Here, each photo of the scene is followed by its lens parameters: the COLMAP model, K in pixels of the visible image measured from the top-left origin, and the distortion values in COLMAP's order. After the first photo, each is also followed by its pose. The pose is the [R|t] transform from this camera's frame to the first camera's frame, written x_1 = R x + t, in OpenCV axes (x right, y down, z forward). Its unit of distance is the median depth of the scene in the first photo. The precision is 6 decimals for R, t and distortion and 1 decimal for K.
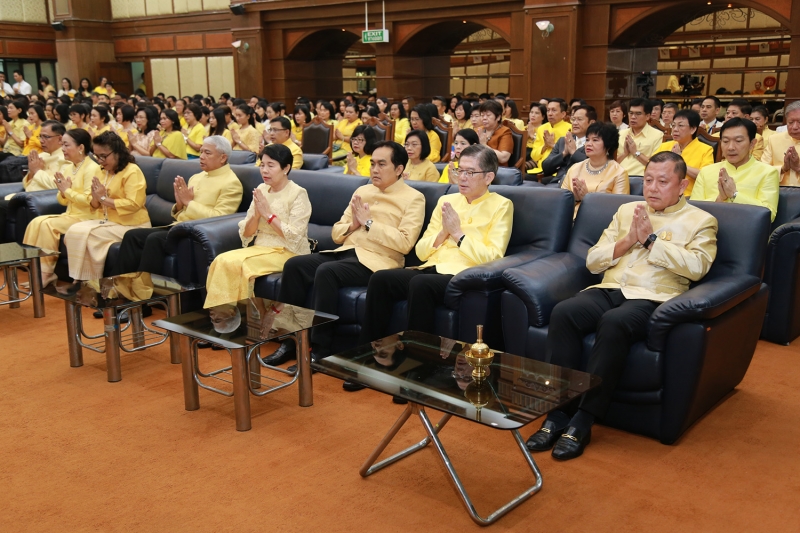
lens RADIAL K [[800.7, 0, 400.0], [0, 800.7, 266.5], [0, 0, 1]] dist [0.058061, 0.010341]
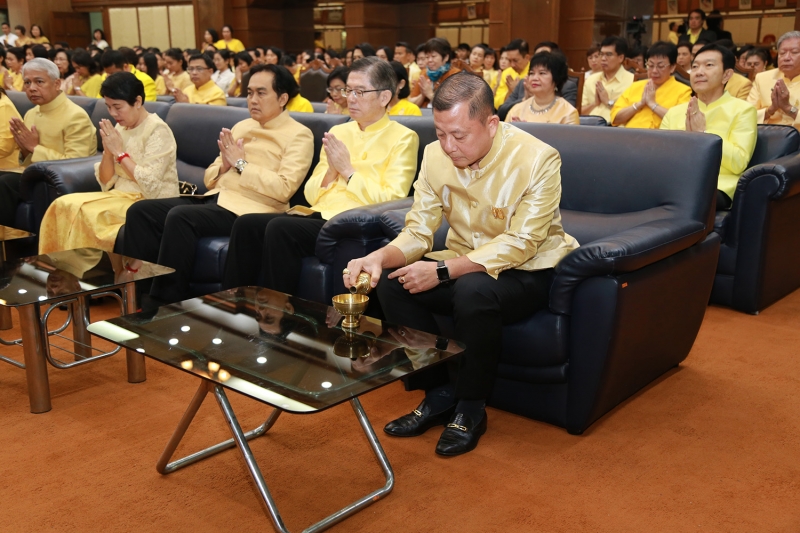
lens RADIAL K [[823.4, 0, 400.0], [0, 823.4, 266.5], [0, 0, 1]] dist [0.061506, 0.010974]
pose [[0.999844, 0.009186, -0.015106, 0.156726], [-0.008789, 0.999621, 0.026091, 0.035711], [0.015339, -0.025954, 0.999545, 0.186345]]
